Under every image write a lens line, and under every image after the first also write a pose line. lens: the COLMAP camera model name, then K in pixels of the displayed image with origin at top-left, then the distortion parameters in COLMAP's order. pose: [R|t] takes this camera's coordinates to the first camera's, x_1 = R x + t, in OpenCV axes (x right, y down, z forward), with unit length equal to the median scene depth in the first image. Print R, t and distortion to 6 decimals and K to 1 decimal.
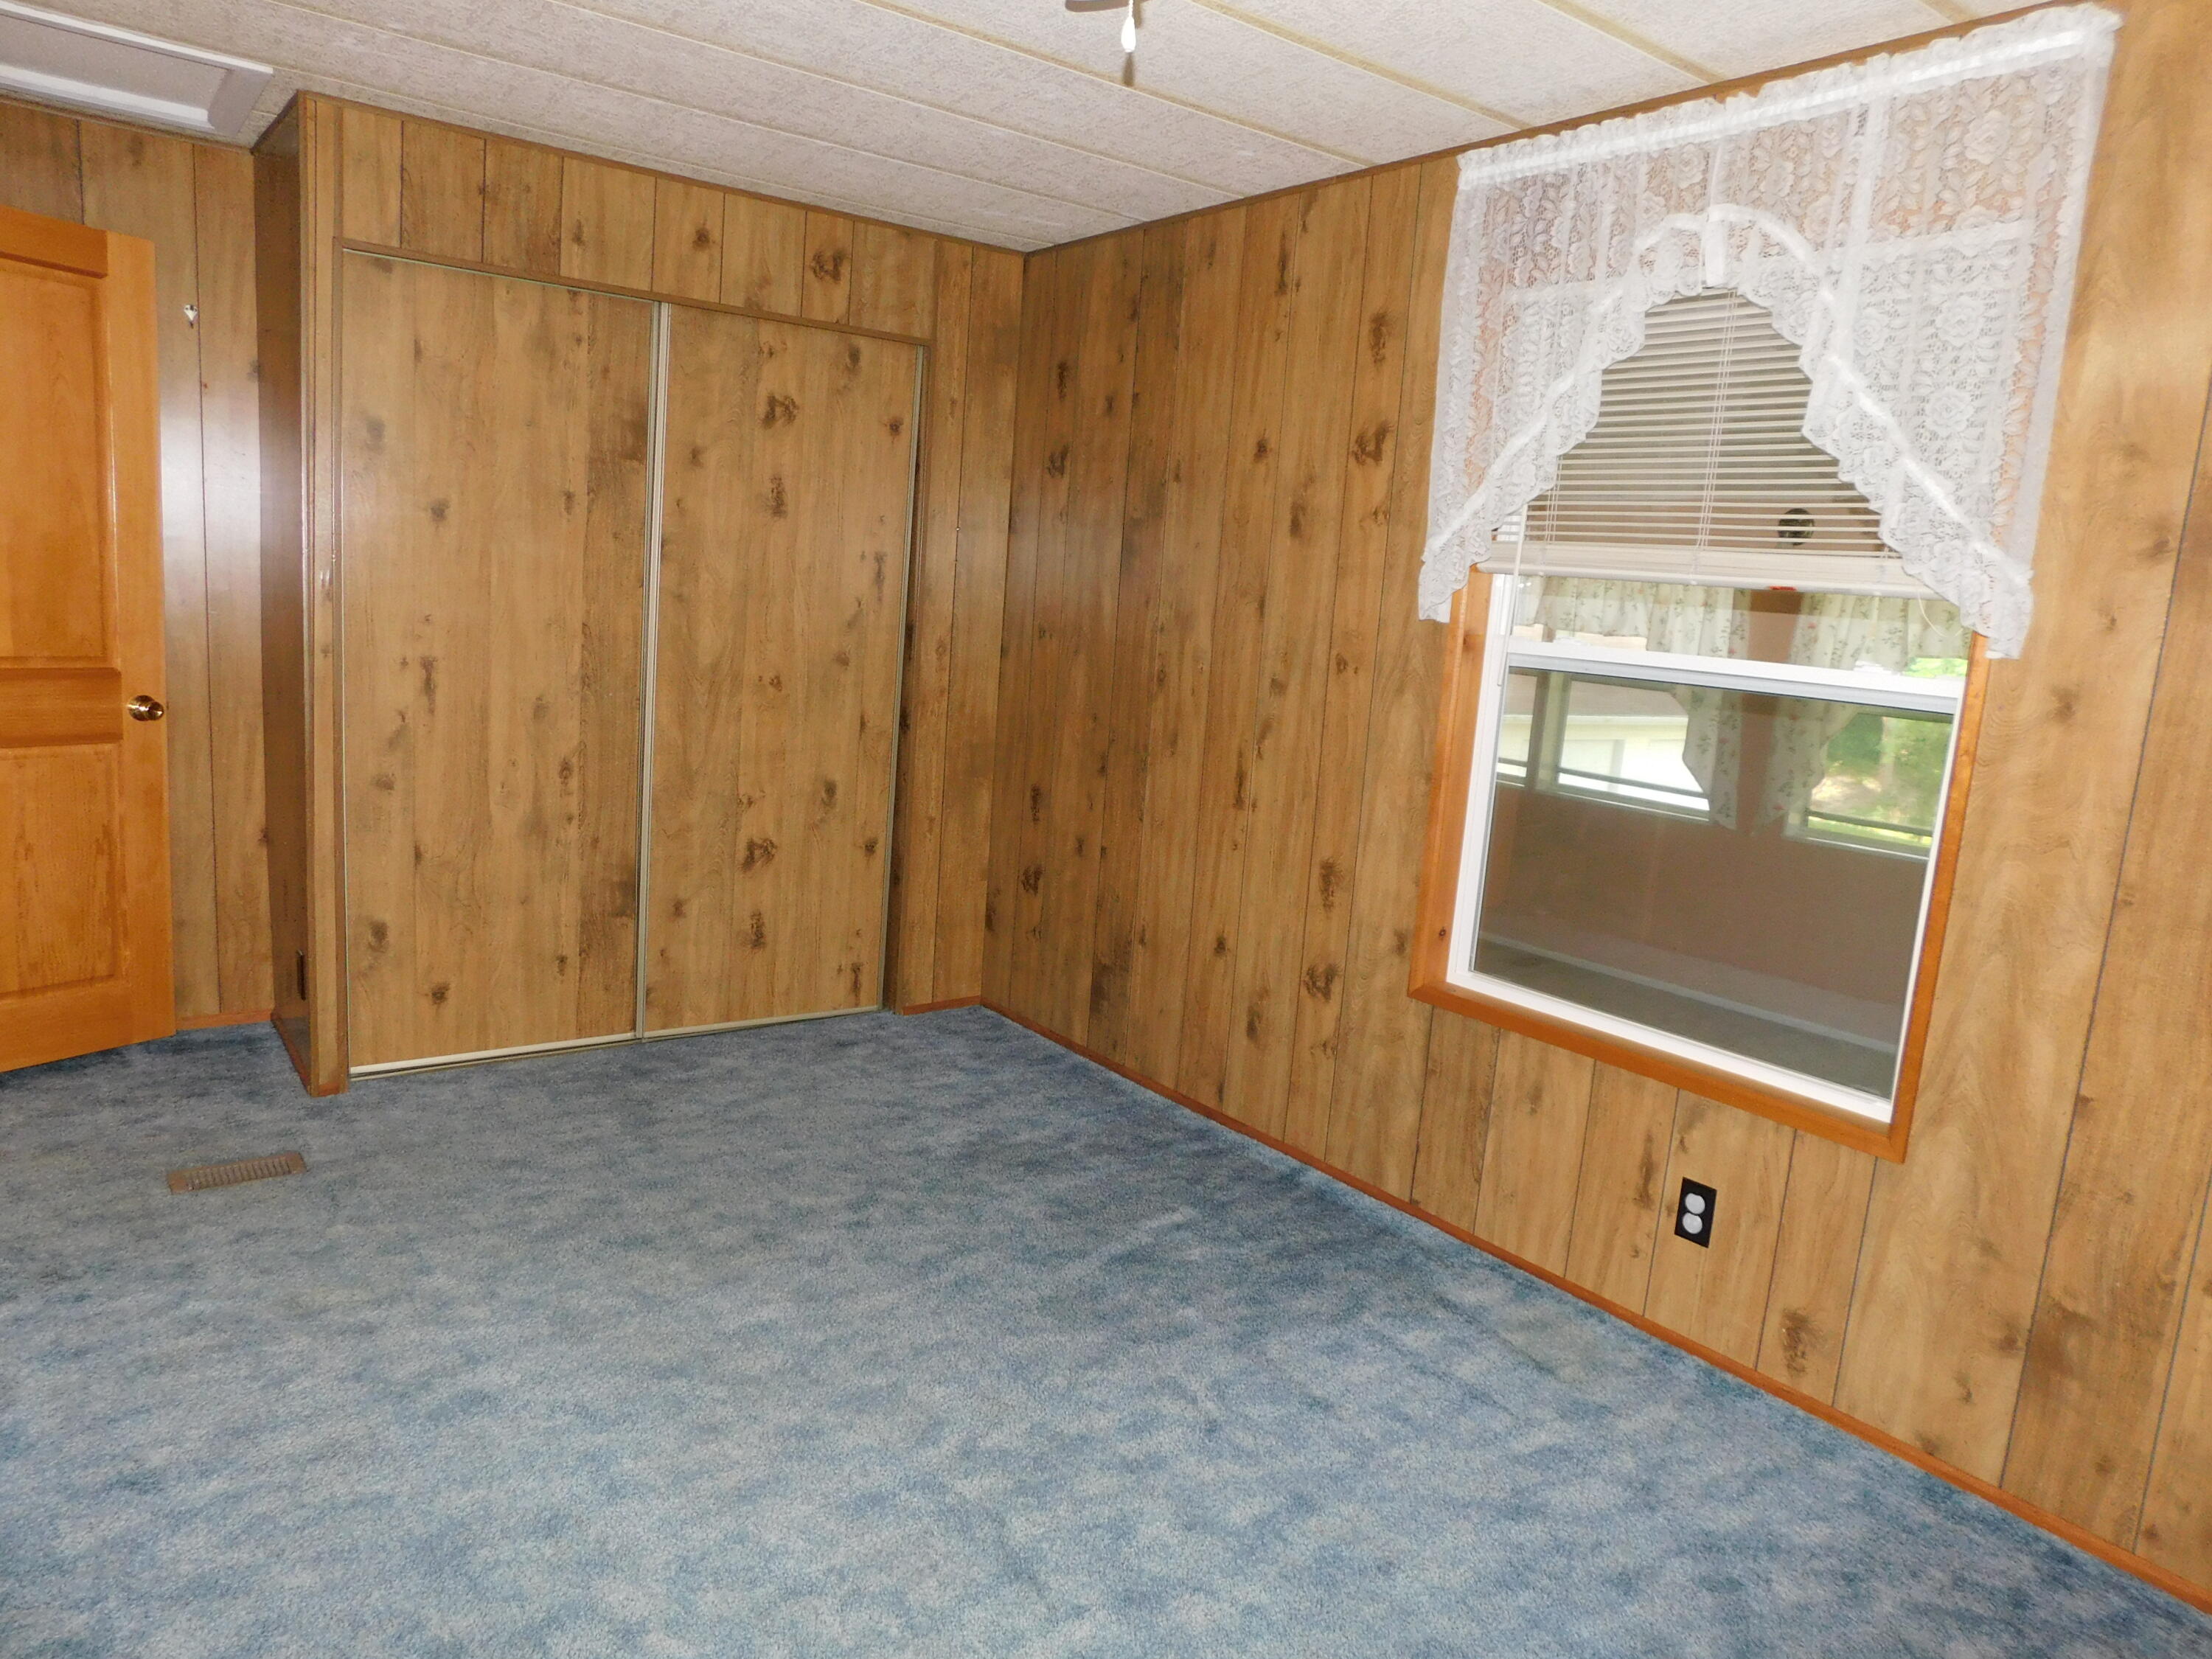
lens RADIAL K [[1449.3, 0, 1106.0], [0, 1449.3, 829.5], [0, 0, 1]] dist [-0.073731, 0.049846]
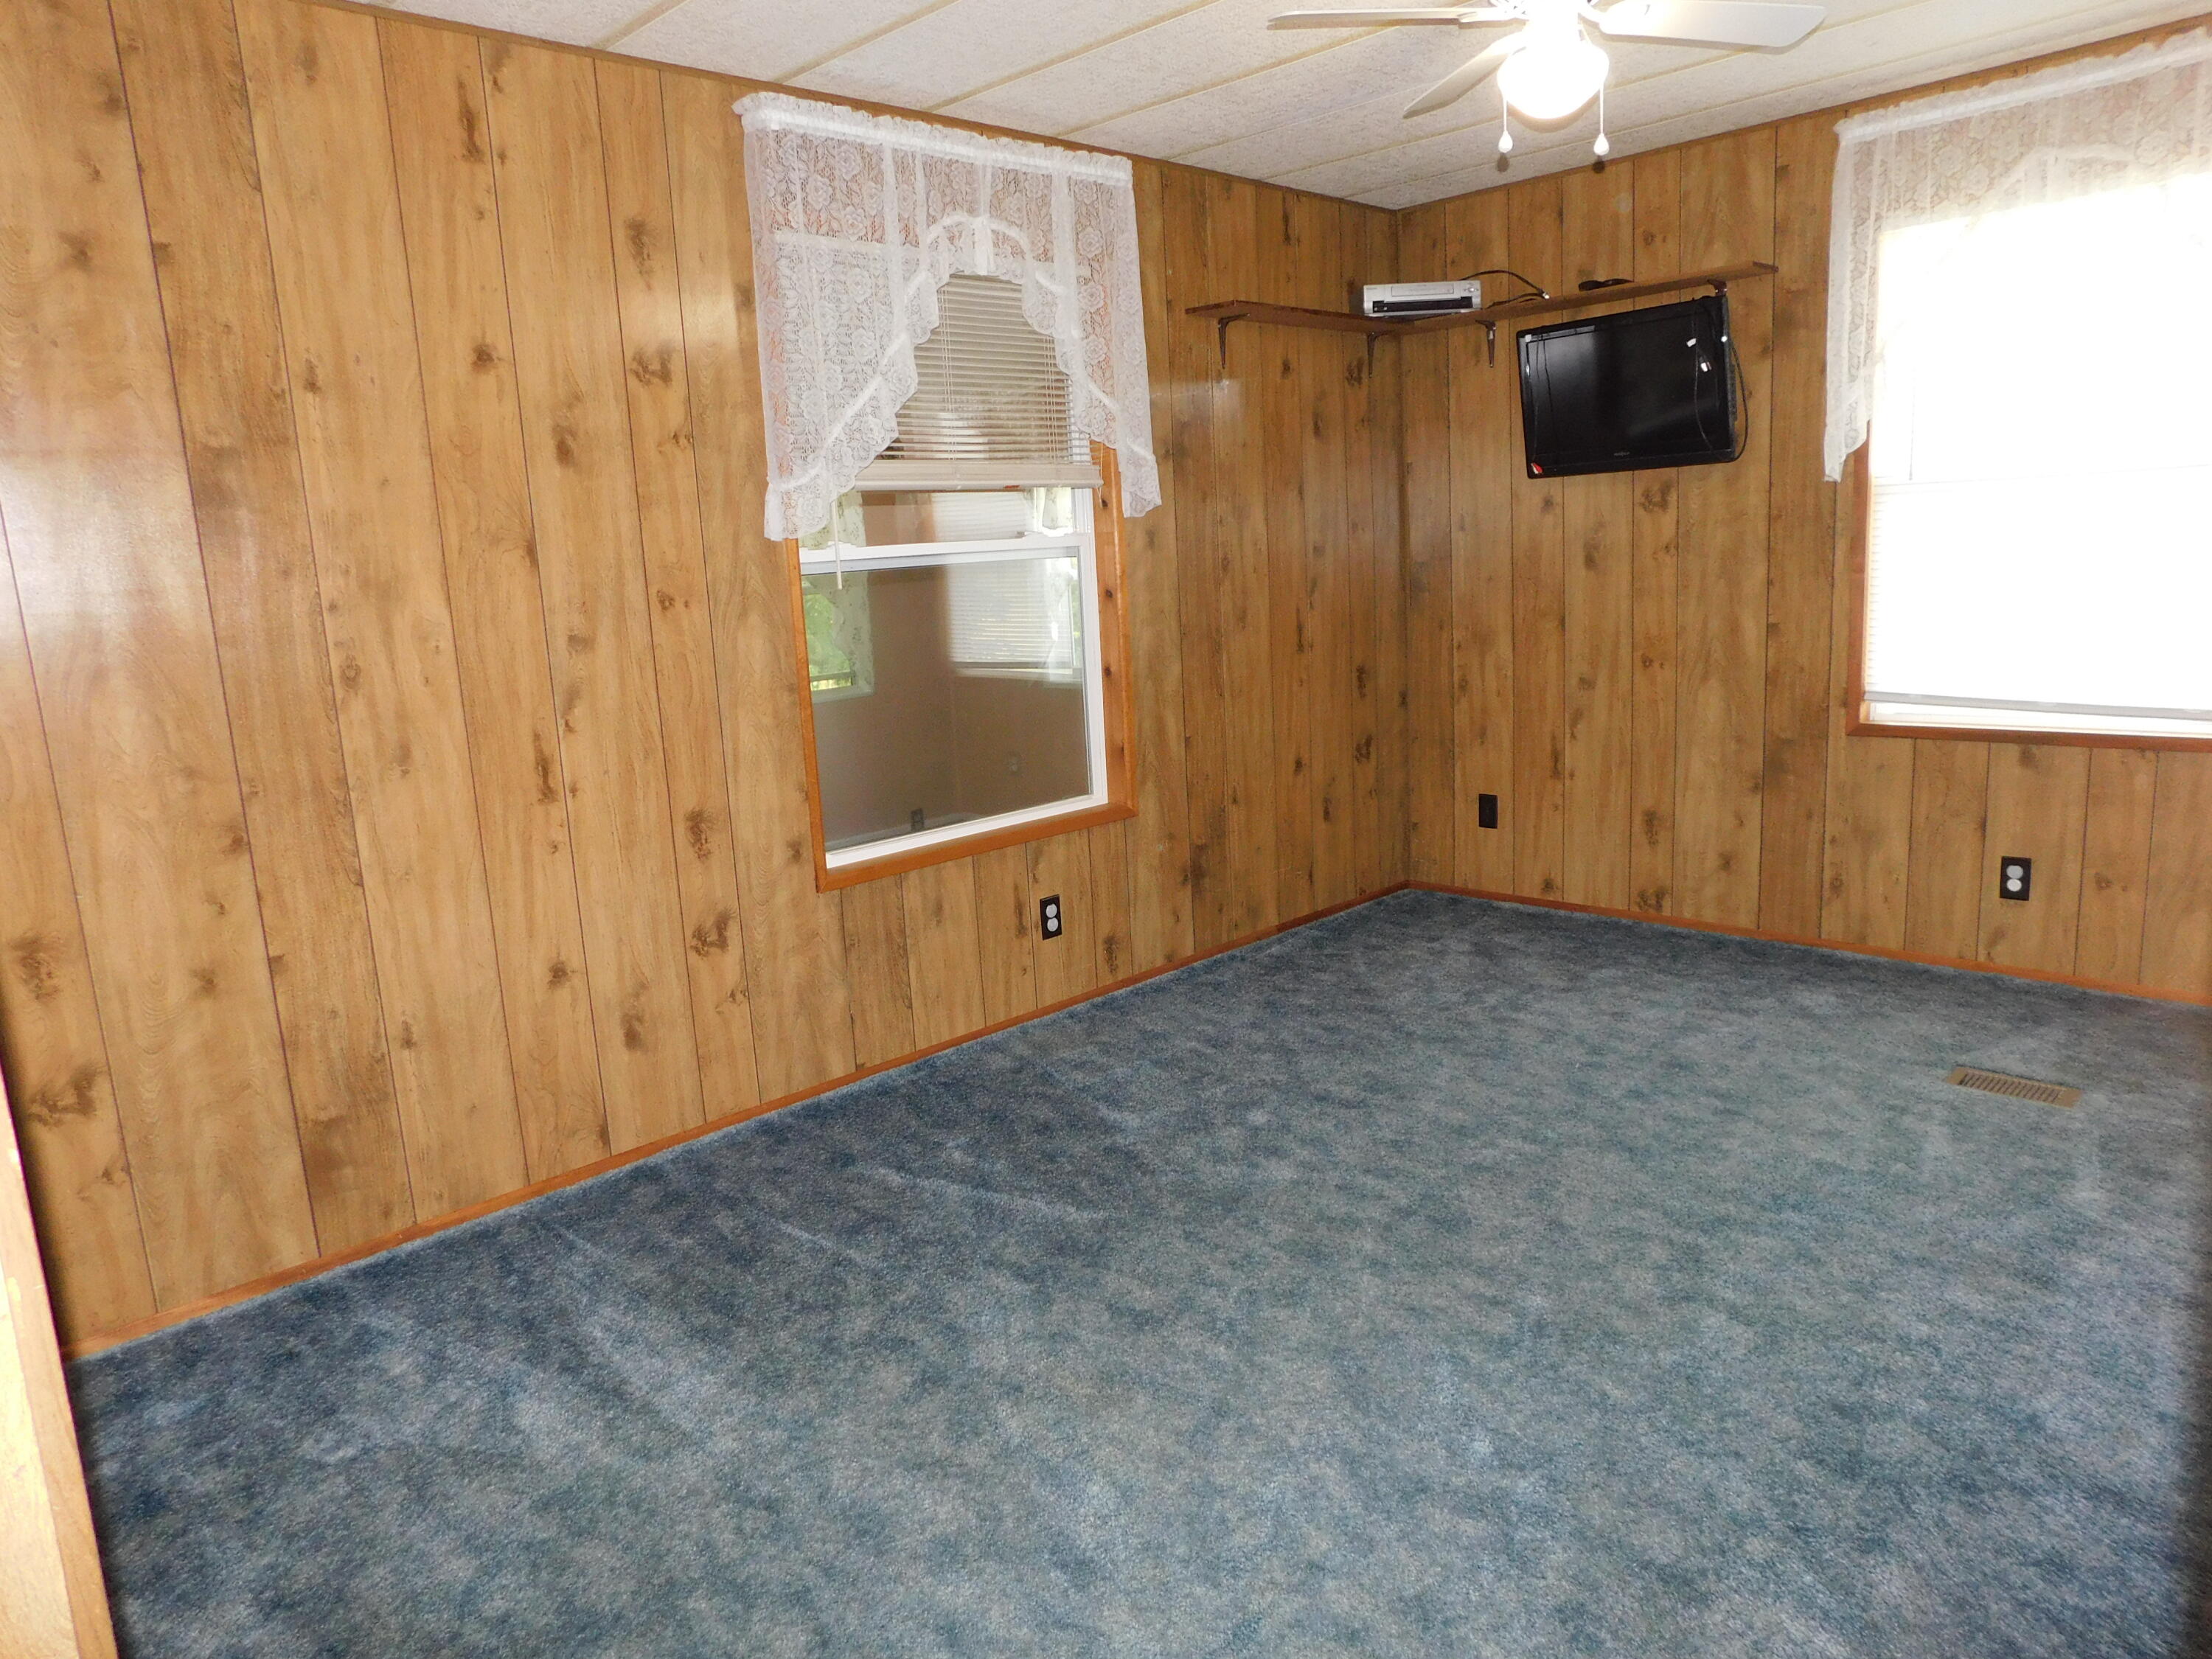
lens RADIAL K [[1449.3, 0, 1106.0], [0, 1449.3, 829.5], [0, 0, 1]] dist [-0.073731, 0.049846]
pose [[-0.131128, -0.257717, 0.957281, -0.790606], [0.205886, 0.937486, 0.280590, -0.176149], [-0.969751, 0.233884, -0.069871, 0.816302]]
